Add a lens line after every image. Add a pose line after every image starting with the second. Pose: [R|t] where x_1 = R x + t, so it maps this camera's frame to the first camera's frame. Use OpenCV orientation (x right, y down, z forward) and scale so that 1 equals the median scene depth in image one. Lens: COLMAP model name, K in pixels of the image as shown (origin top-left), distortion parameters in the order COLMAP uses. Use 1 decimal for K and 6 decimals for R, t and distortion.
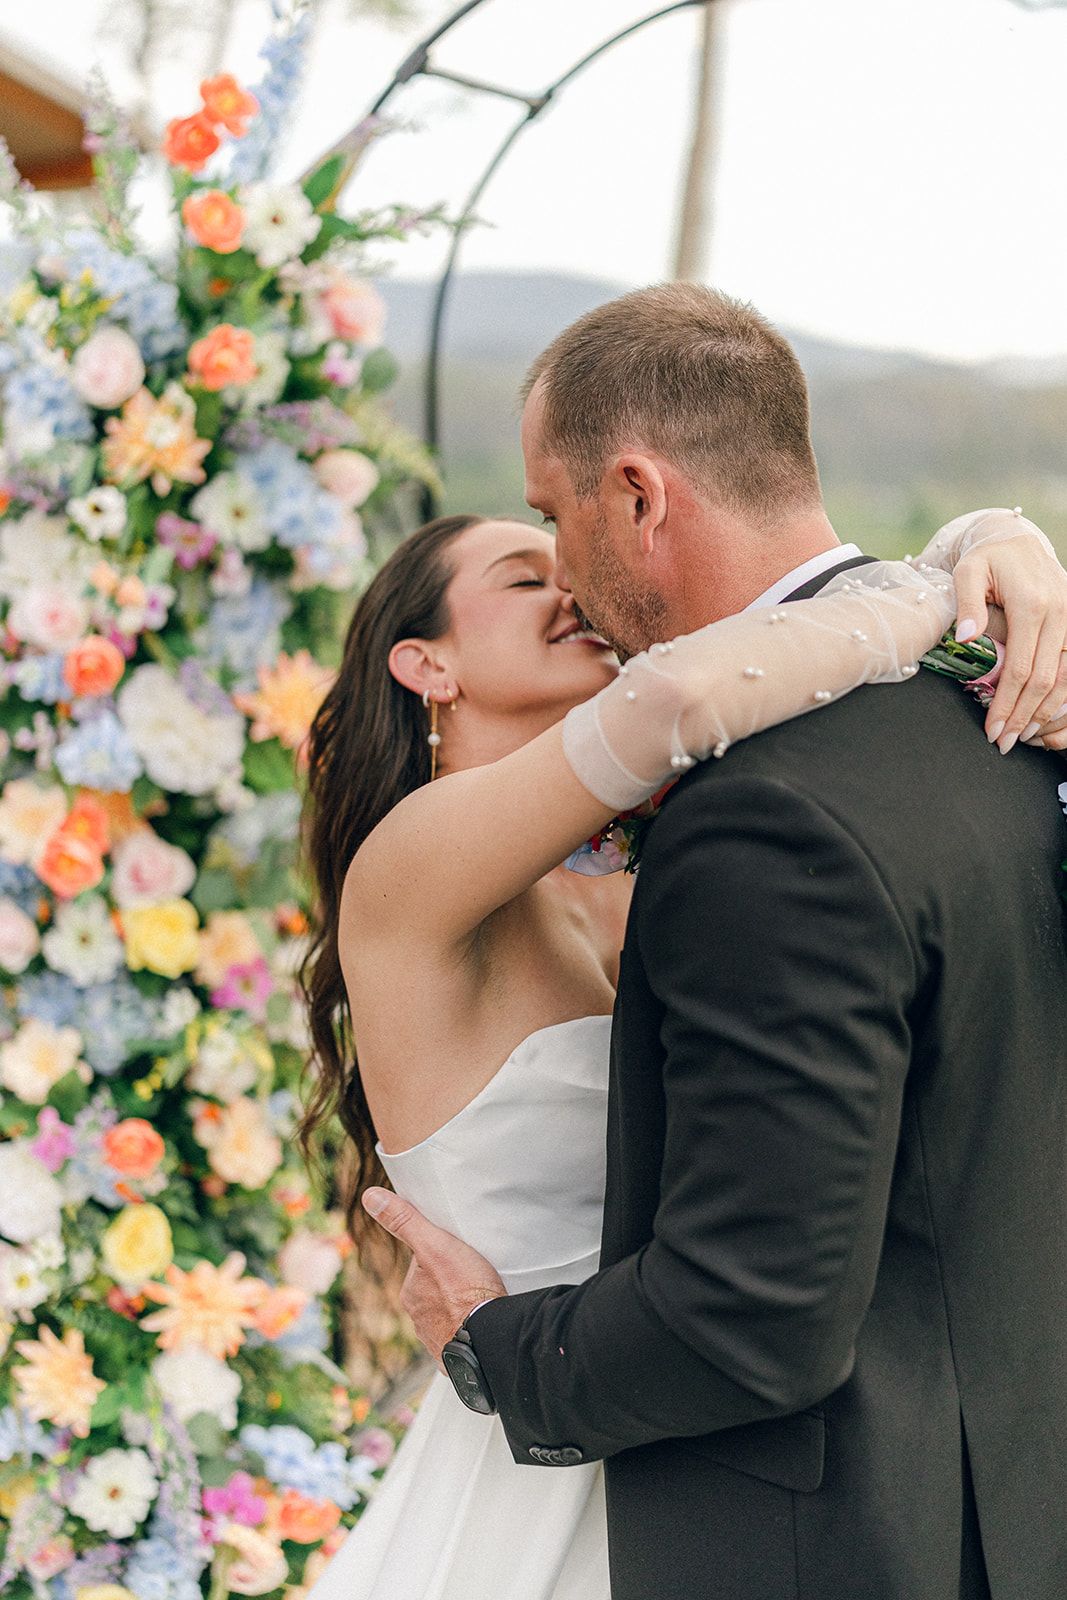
lens RADIAL K [[2232.9, 0, 600.3], [0, 2232.9, 825.7], [0, 0, 1]] dist [-0.009099, 0.000000]
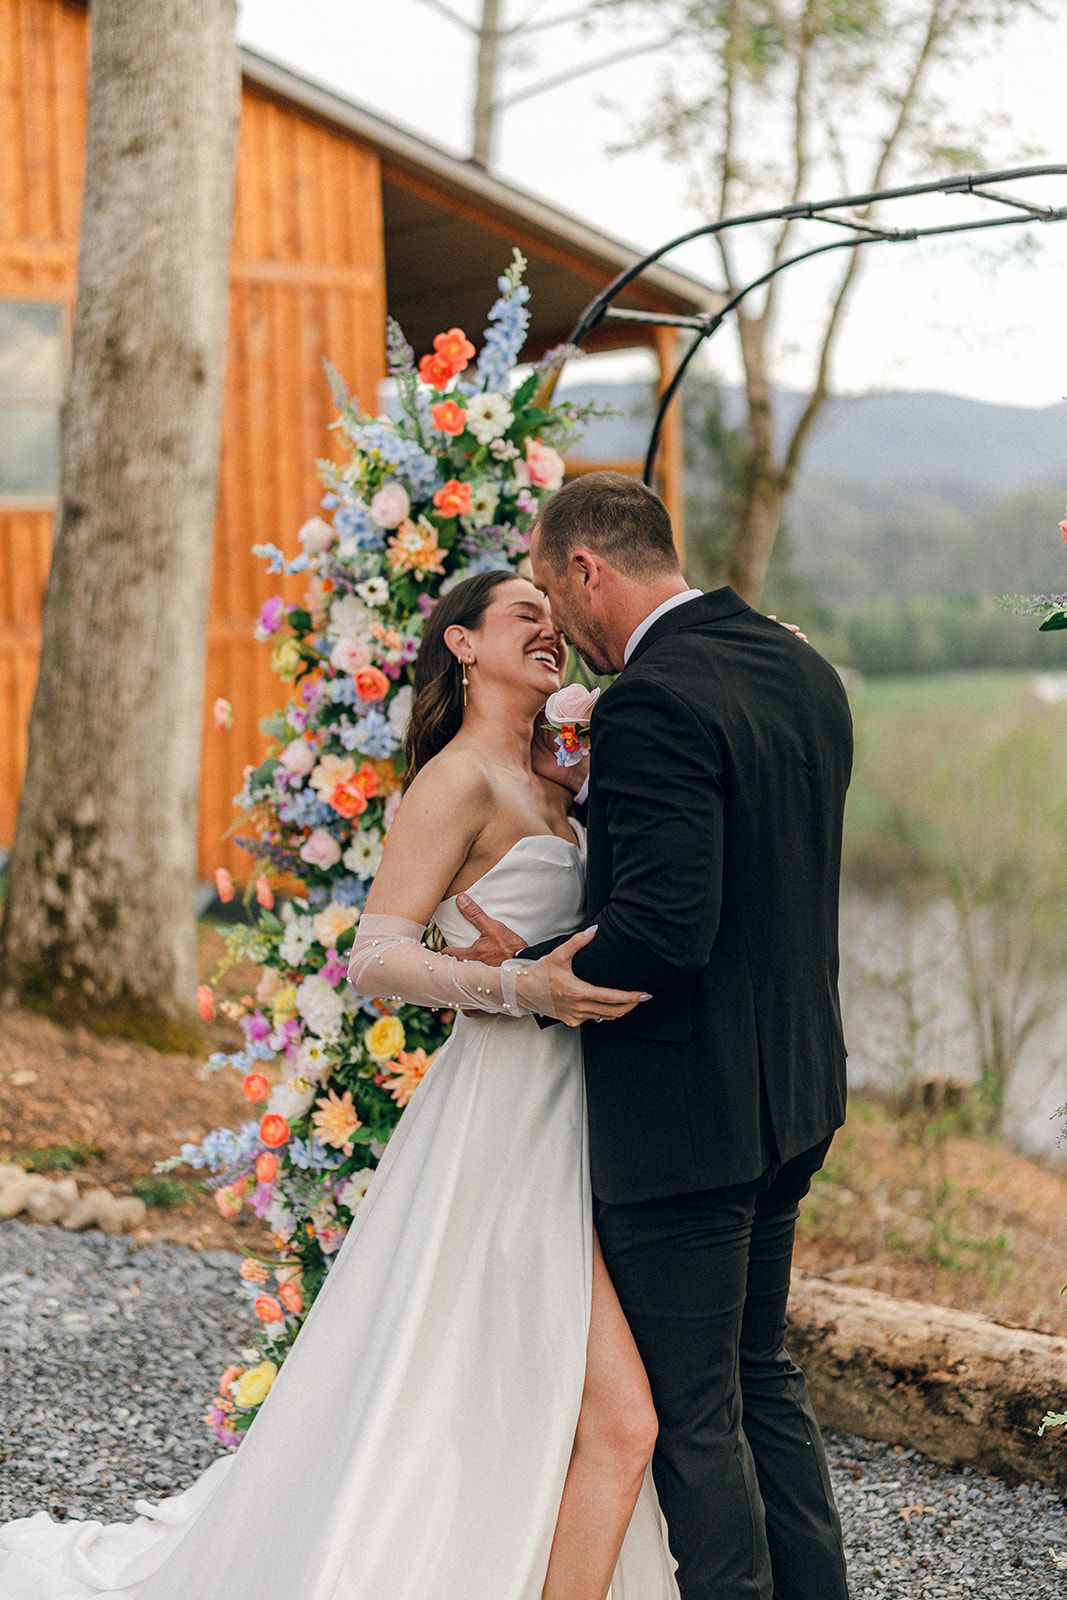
lens RADIAL K [[2232.9, 0, 531.2], [0, 2232.9, 796.3], [0, 0, 1]] dist [-0.009099, 0.000000]
pose [[0.959551, 0.020750, -0.280770, 0.348571], [-0.039319, 0.997383, -0.060667, 0.106000], [0.278776, 0.069252, 0.957856, -0.542630]]
